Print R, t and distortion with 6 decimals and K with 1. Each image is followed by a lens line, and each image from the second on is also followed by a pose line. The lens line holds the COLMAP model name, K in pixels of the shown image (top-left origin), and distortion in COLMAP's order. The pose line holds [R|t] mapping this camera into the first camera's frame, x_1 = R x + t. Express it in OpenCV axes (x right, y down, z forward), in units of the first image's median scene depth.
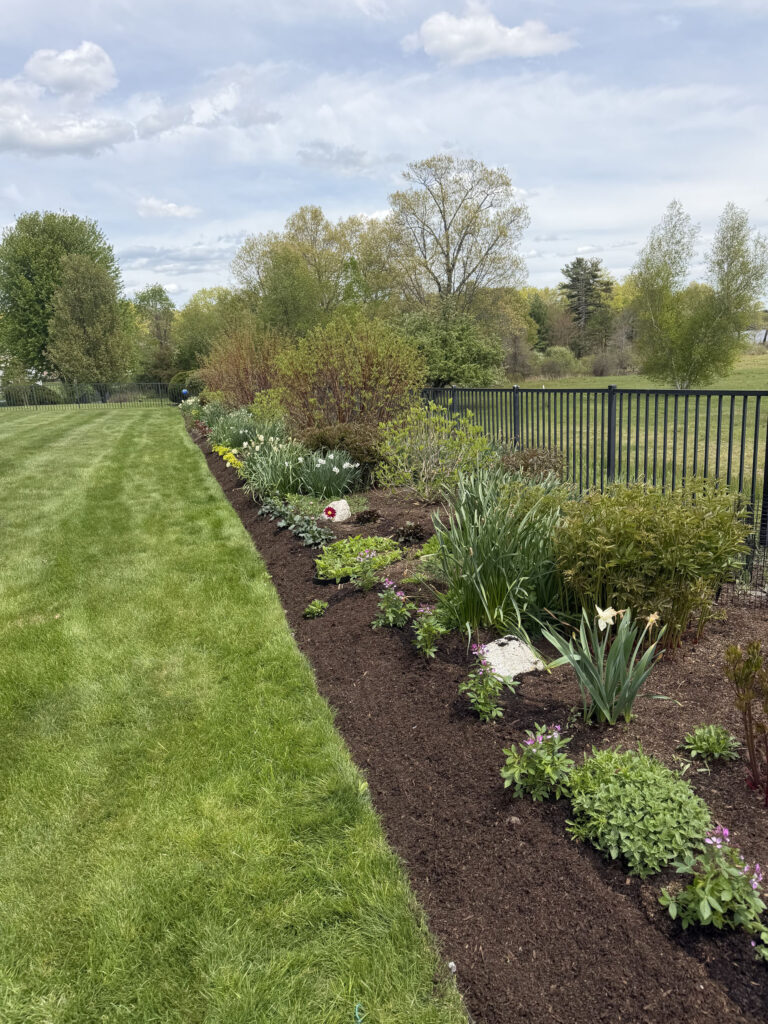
lens RADIAL K [[731.7, 0, 388.2], [0, 731.7, 515.1], [0, 0, 1]] dist [0.026165, 0.002520]
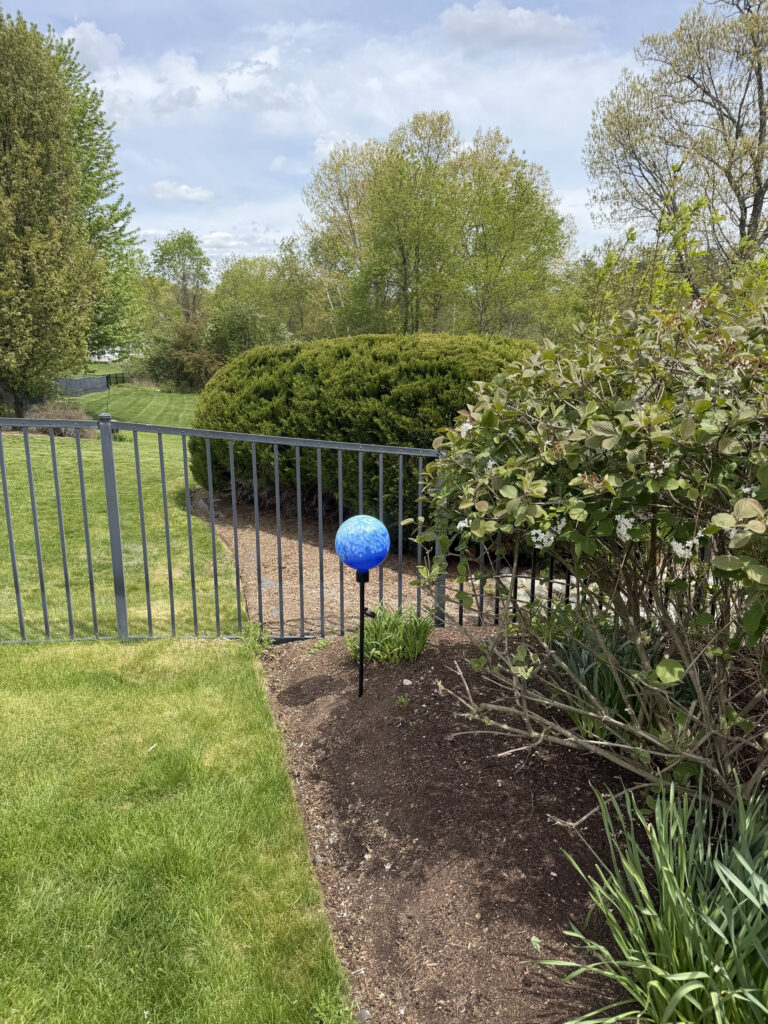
lens RADIAL K [[714.4, 0, 380.5], [0, 714.4, 510.5], [0, 0, 1]] dist [0.033565, -0.002127]
pose [[0.997410, 0.067401, -0.025123, -0.149154], [-0.067388, 0.997726, 0.001360, -0.094072], [0.025157, 0.000336, 0.999683, 0.497009]]
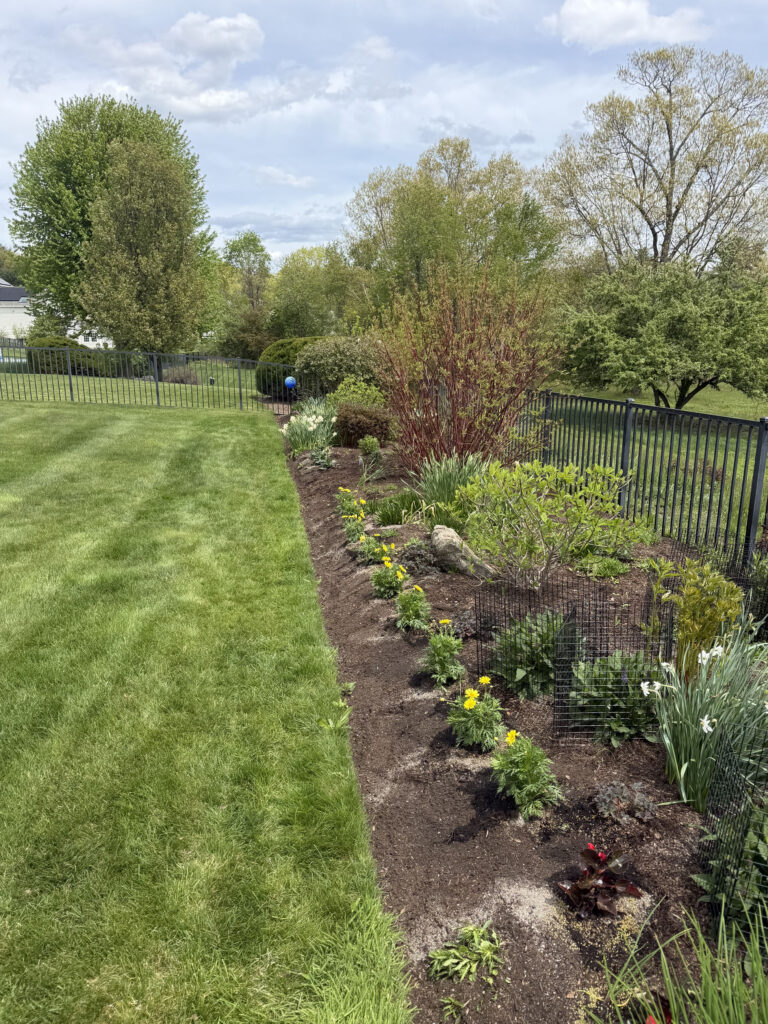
lens RADIAL K [[722.8, 0, 384.2], [0, 722.8, 491.8], [0, 0, 1]] dist [0.061337, -0.085892]
pose [[0.991004, 0.088540, -0.100356, -0.091436], [-0.088419, 0.996067, 0.005665, -0.058679], [0.100463, 0.003259, 0.994935, 0.302327]]
